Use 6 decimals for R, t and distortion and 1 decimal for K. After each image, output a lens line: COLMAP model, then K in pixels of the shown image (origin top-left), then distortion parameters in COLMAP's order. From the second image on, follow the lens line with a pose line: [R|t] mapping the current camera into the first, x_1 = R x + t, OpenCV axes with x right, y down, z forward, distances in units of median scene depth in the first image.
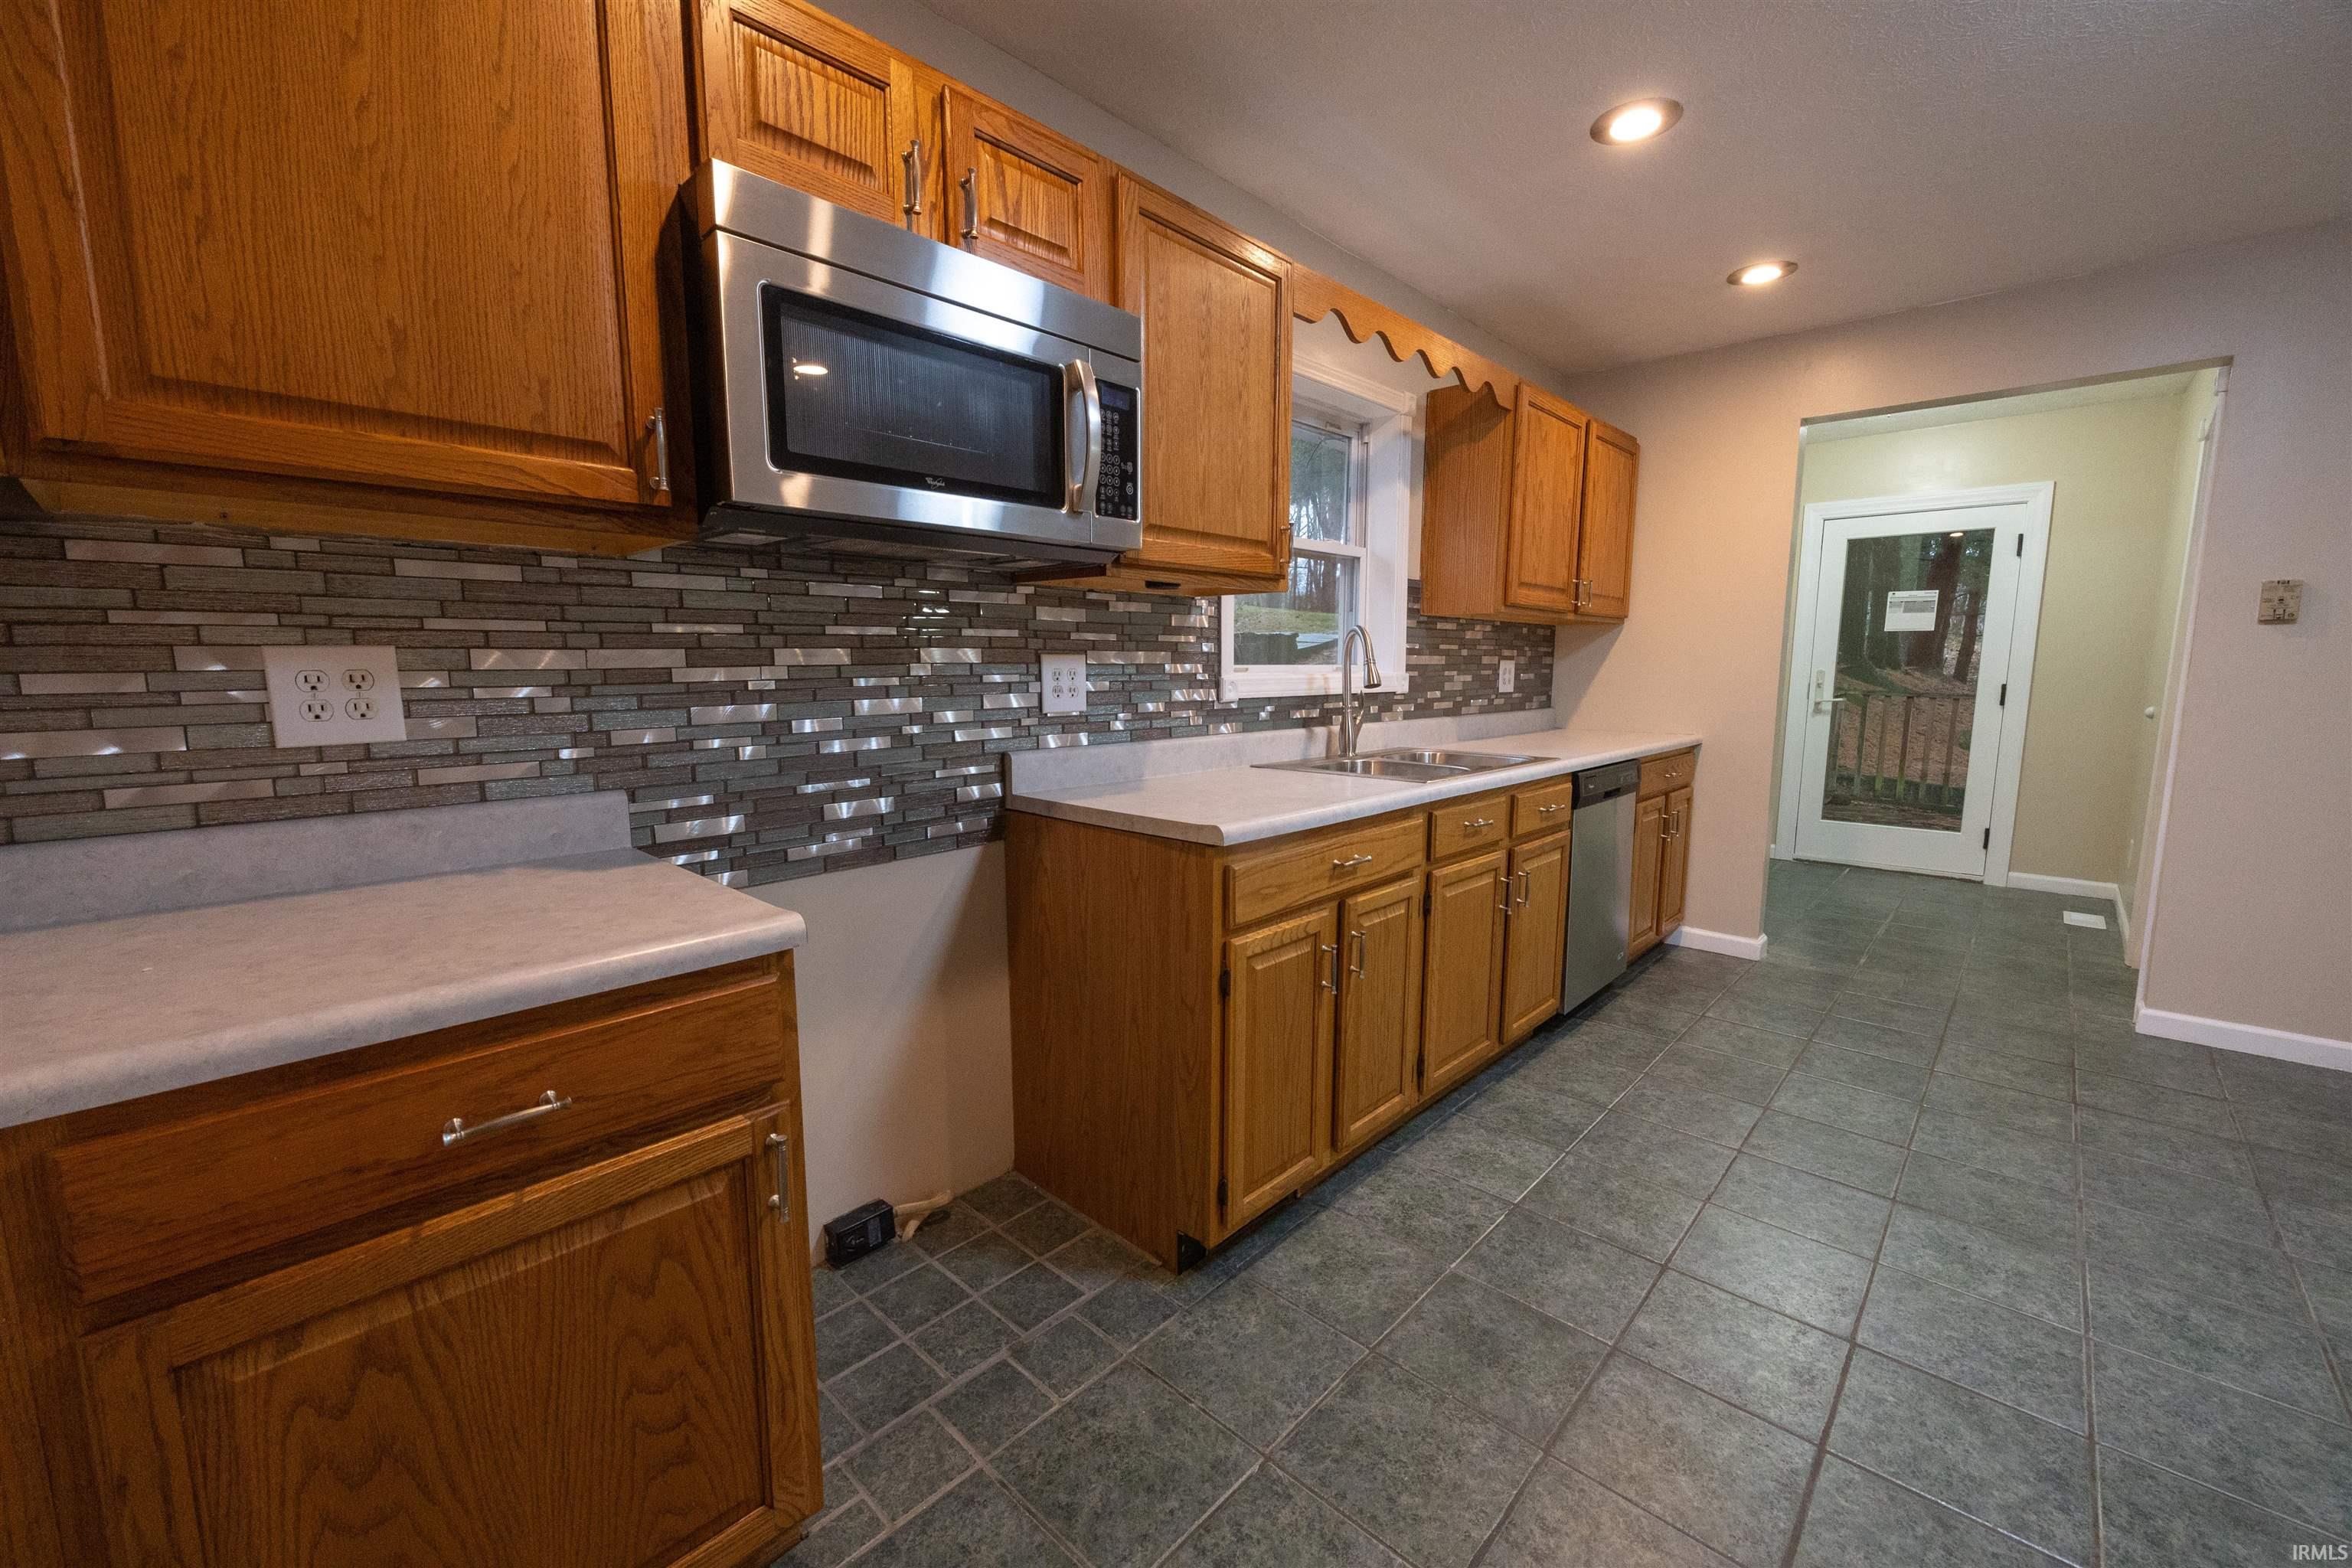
lens RADIAL K [[938.1, 0, 1163.8], [0, 938.1, 785.5], [0, 0, 1]] dist [-0.000321, -0.000076]
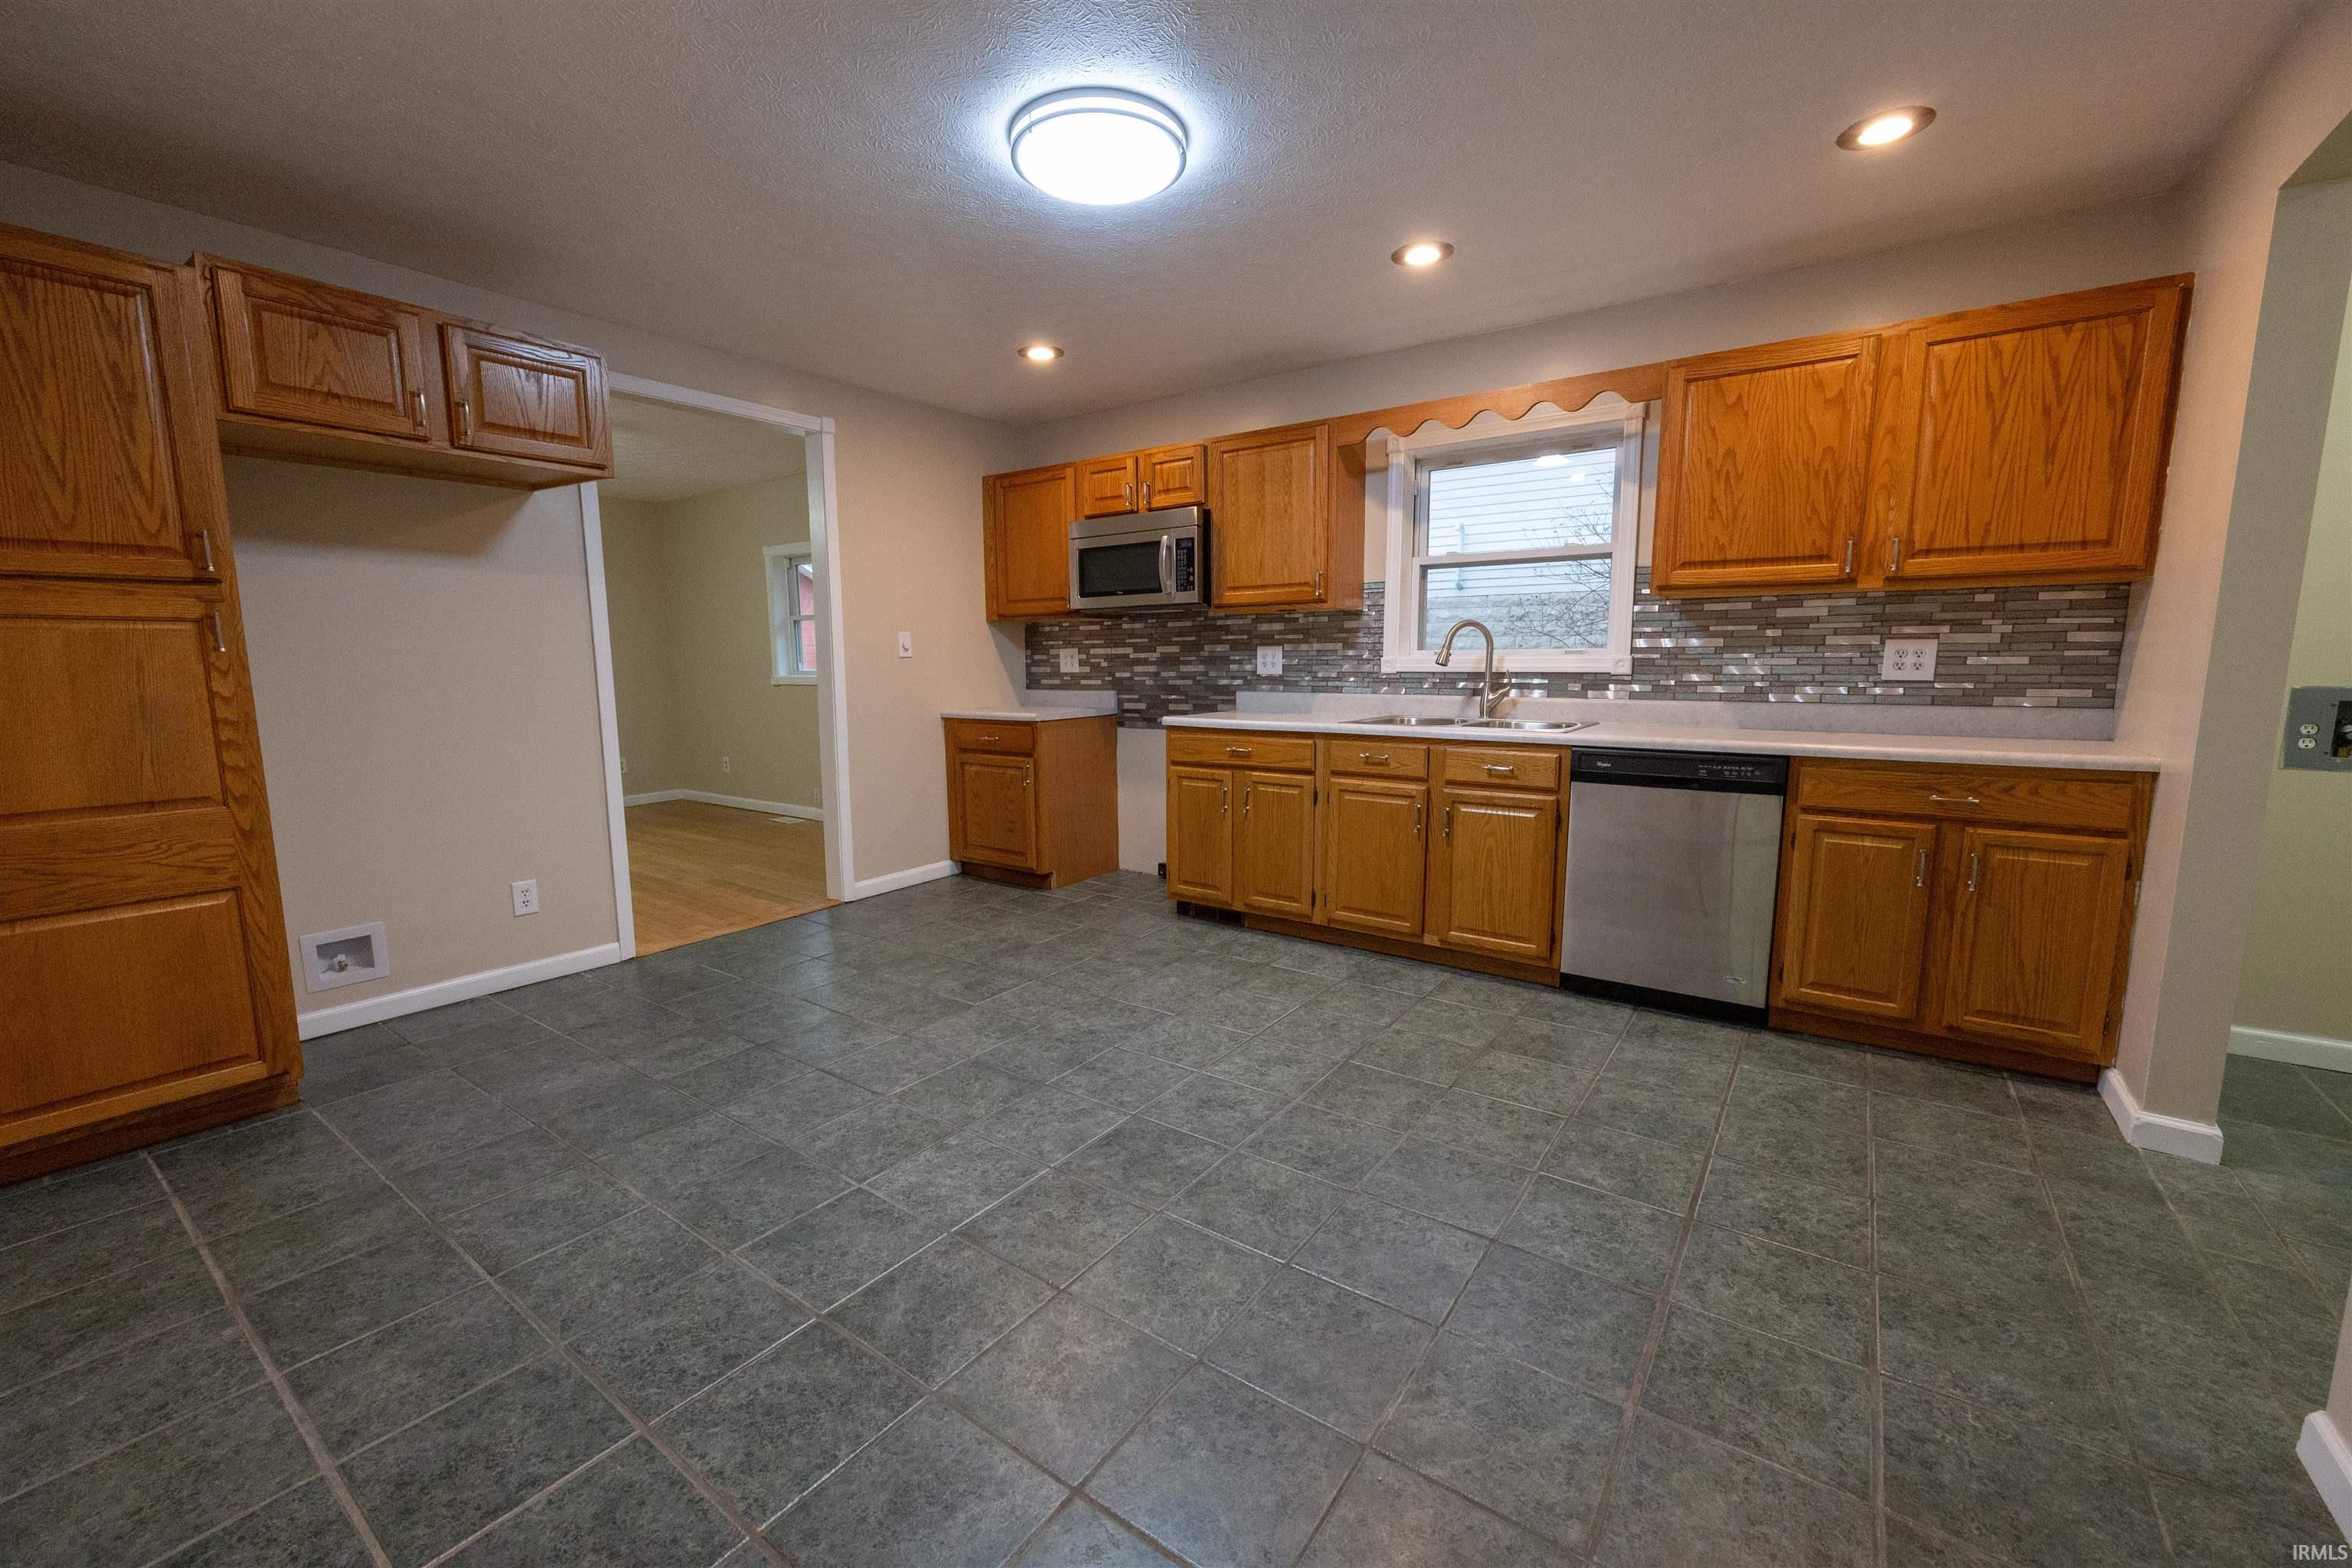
lens RADIAL K [[938.1, 0, 1163.8], [0, 938.1, 785.5], [0, 0, 1]] dist [-0.000321, -0.000076]
pose [[0.127131, 0.136113, -0.982502, 1.909346], [-0.119429, 0.985434, 0.121065, -0.059745], [0.984670, 0.101949, 0.141535, 0.511398]]
